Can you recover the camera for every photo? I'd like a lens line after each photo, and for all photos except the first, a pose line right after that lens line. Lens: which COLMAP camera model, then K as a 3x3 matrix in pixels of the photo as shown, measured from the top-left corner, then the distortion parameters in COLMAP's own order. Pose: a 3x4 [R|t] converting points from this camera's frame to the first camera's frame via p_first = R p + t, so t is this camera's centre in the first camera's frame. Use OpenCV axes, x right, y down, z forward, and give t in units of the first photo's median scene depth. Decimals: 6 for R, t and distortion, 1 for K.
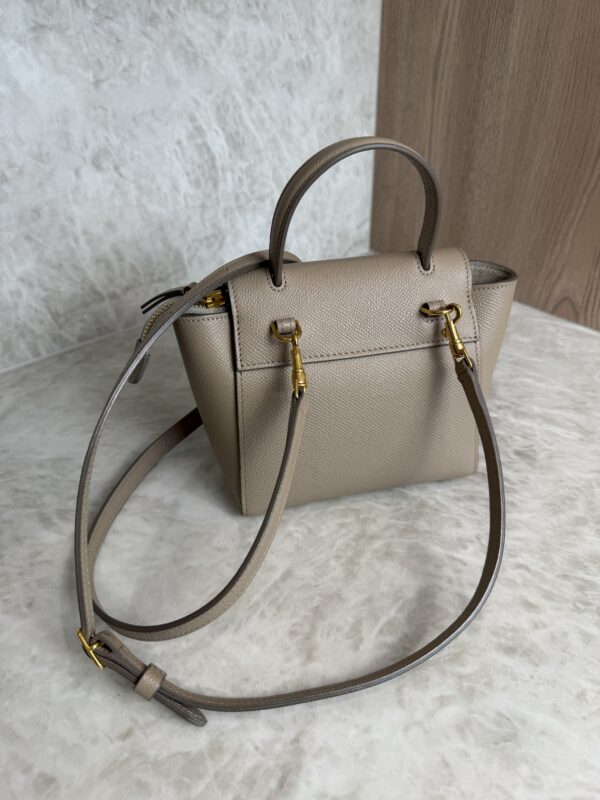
lens RADIAL K [[582.0, 0, 308.8], [0, 582.0, 396.3], [0, 0, 1]] dist [-0.025099, -0.000949]
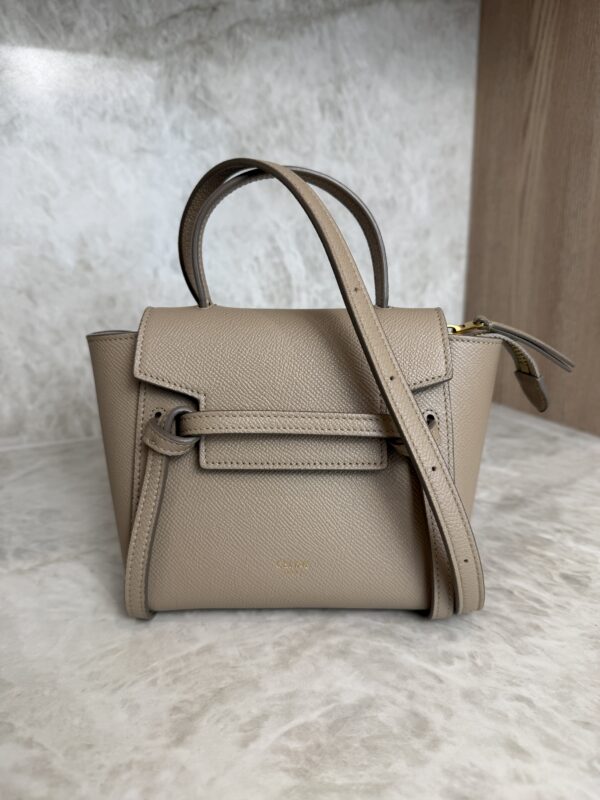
lens RADIAL K [[588.5, 0, 301.5], [0, 588.5, 397.0], [0, 0, 1]] dist [-0.036485, 0.006072]
pose [[0.960879, 0.068545, -0.268354, 0.174881], [-0.152718, 0.939418, -0.306874, 0.132033], [0.231062, 0.335851, 0.913134, 0.115012]]
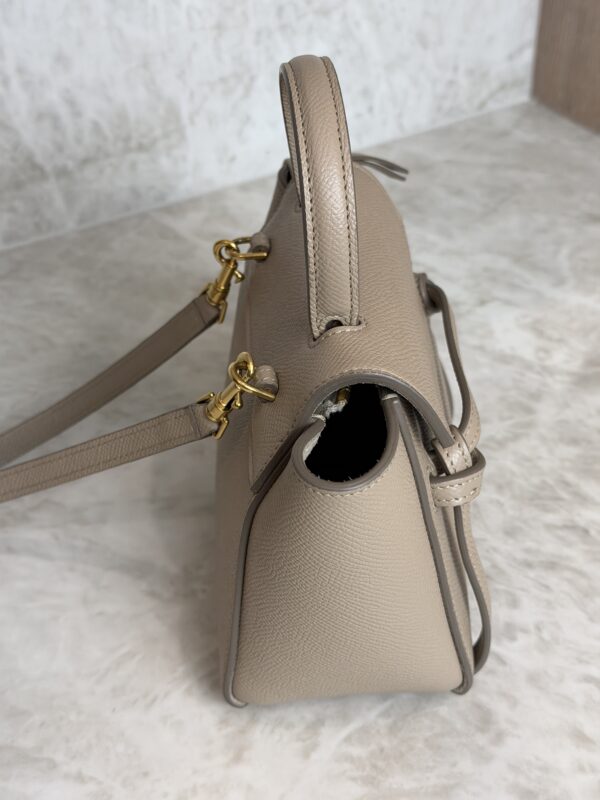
lens RADIAL K [[1137.8, 0, 299.6], [0, 1137.8, 394.6], [0, 0, 1]] dist [0.072162, 0.010961]
pose [[0.982476, 0.100227, -0.157149, 0.138060], [-0.088784, 0.992974, 0.078237, -0.060161], [0.163886, -0.062913, 0.984471, -0.189902]]
